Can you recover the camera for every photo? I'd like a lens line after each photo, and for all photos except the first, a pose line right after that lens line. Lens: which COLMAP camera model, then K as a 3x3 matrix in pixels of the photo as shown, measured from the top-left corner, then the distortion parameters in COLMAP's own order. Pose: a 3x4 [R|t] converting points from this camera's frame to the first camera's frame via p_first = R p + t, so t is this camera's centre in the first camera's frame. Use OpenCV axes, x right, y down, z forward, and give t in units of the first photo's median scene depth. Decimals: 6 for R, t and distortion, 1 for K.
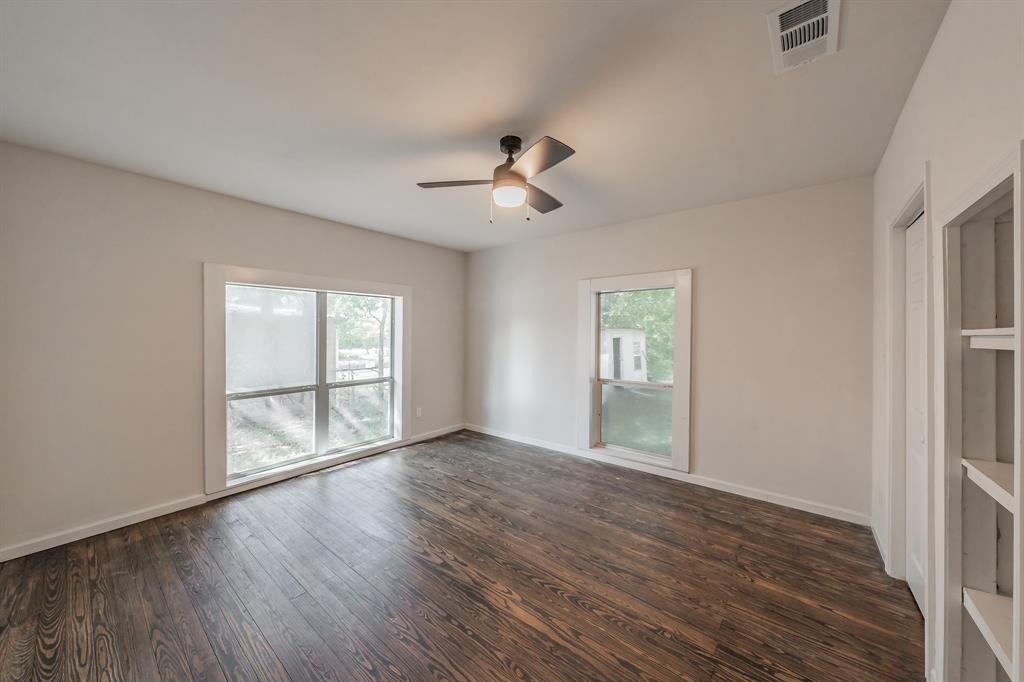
lens RADIAL K [[360.9, 0, 516.3], [0, 360.9, 336.5], [0, 0, 1]] dist [0.000849, 0.000009]
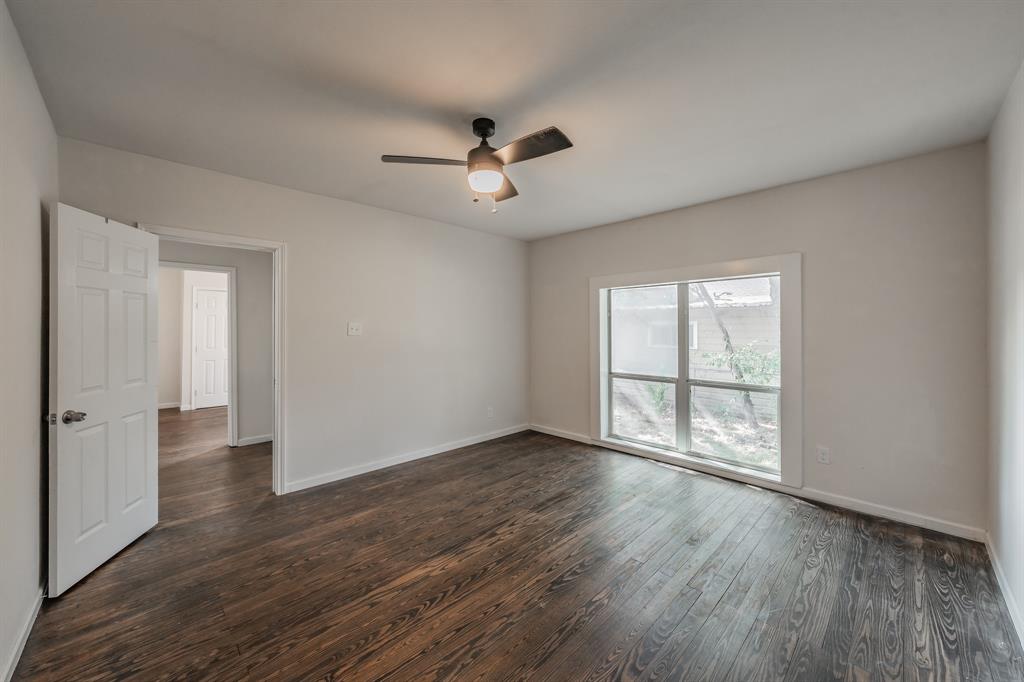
lens RADIAL K [[388.7, 0, 512.3], [0, 388.7, 331.5], [0, 0, 1]] dist [0.001759, 0.000001]
pose [[-0.138558, 0.010170, -0.990302, 0.712664], [-0.003675, 0.999935, 0.010783, -0.006162], [0.990348, 0.005133, -0.138512, 0.890828]]
